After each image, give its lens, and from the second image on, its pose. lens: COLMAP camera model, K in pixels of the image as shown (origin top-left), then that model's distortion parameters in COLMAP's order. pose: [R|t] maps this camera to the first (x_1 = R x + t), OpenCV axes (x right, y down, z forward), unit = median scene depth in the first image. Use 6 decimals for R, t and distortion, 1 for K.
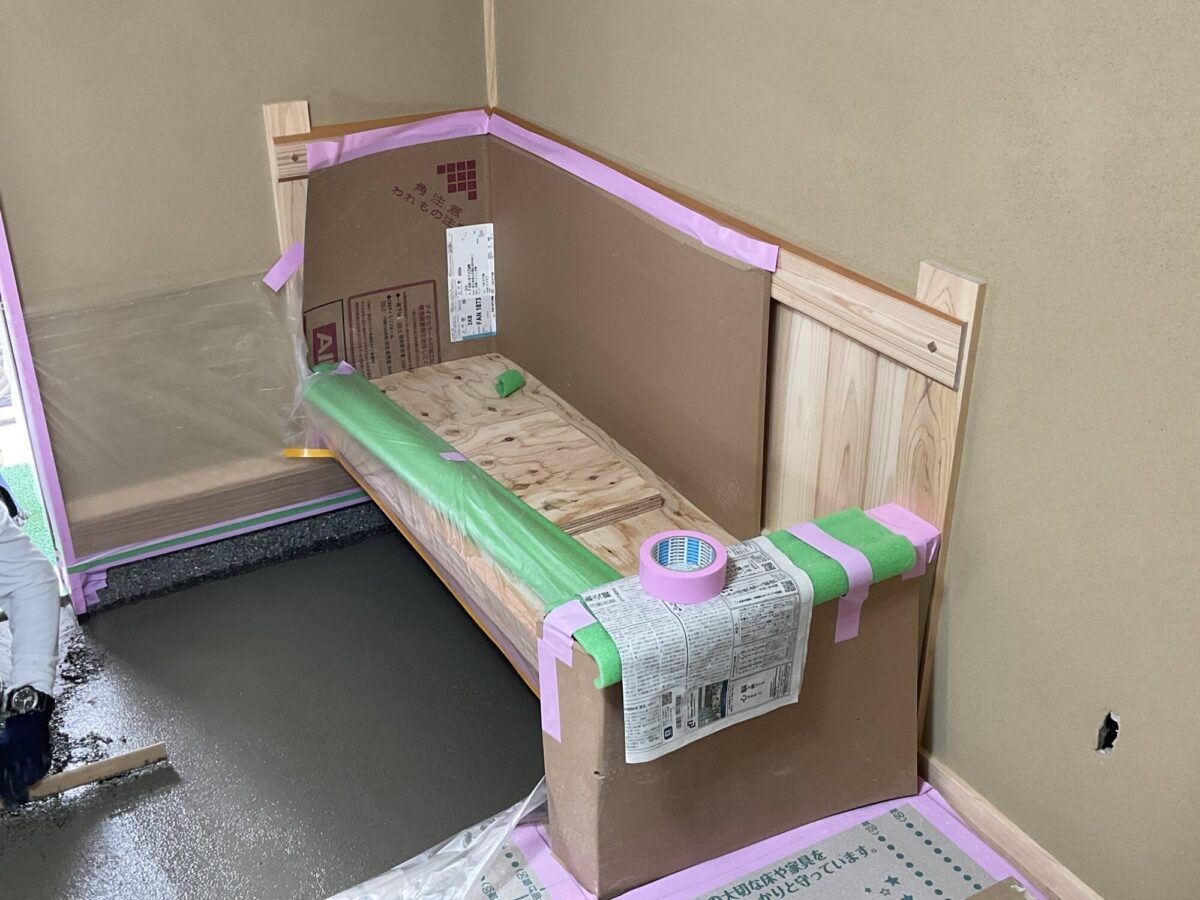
lens RADIAL K [[1310.4, 0, 599.3], [0, 1310.4, 442.7], [0, 0, 1]] dist [0.090455, 0.000000]
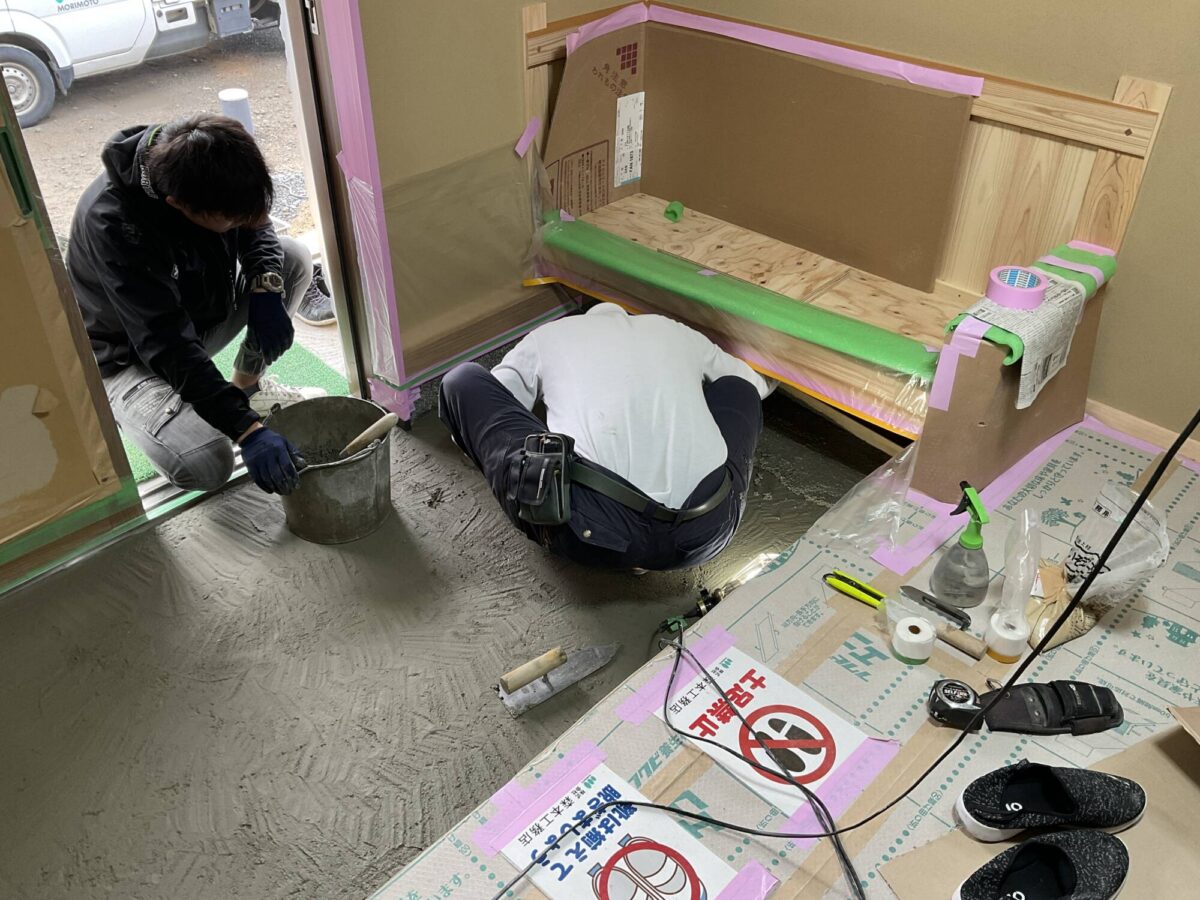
lens RADIAL K [[1019.2, 0, 605.2], [0, 1019.2, 481.2], [0, 0, 1]] dist [-0.002346, -0.011425]
pose [[0.957506, -0.171157, 0.232136, -0.443541], [0.126220, 0.972381, 0.196325, 0.010693], [-0.259327, -0.158682, 0.952664, -0.044243]]
